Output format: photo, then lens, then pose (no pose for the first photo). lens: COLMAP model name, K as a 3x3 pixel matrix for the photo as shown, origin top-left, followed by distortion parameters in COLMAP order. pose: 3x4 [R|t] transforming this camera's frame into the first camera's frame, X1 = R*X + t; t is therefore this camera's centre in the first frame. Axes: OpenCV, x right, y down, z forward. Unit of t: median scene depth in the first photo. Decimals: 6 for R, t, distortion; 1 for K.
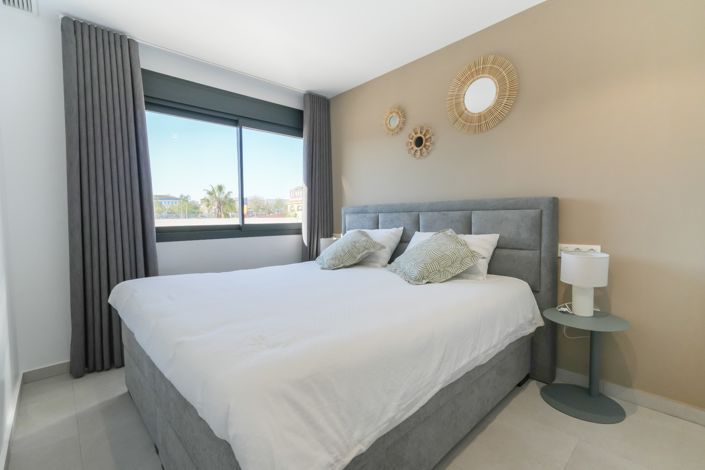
lens RADIAL K [[321.9, 0, 356.4], [0, 321.9, 230.8], [0, 0, 1]] dist [0.003932, 0.003402]
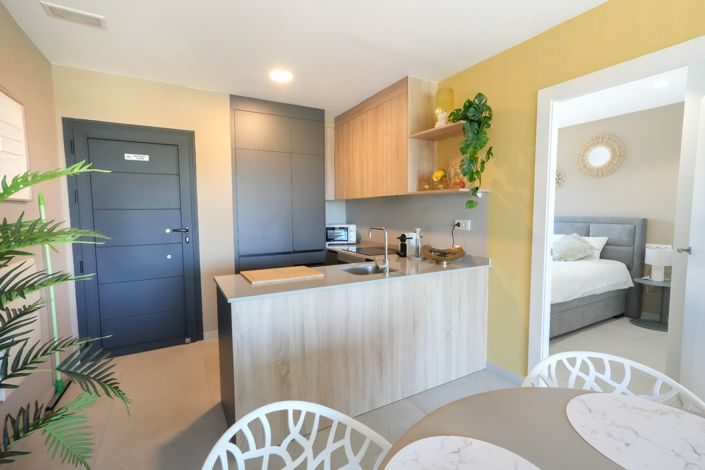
lens RADIAL K [[321.9, 0, 351.7], [0, 321.9, 231.8], [0, 0, 1]] dist [0.003932, 0.003402]
pose [[0.966658, 0.027867, -0.254551, -0.524553], [-0.021147, 0.999353, 0.029099, -0.046116], [0.255197, -0.022745, 0.966621, -1.205093]]
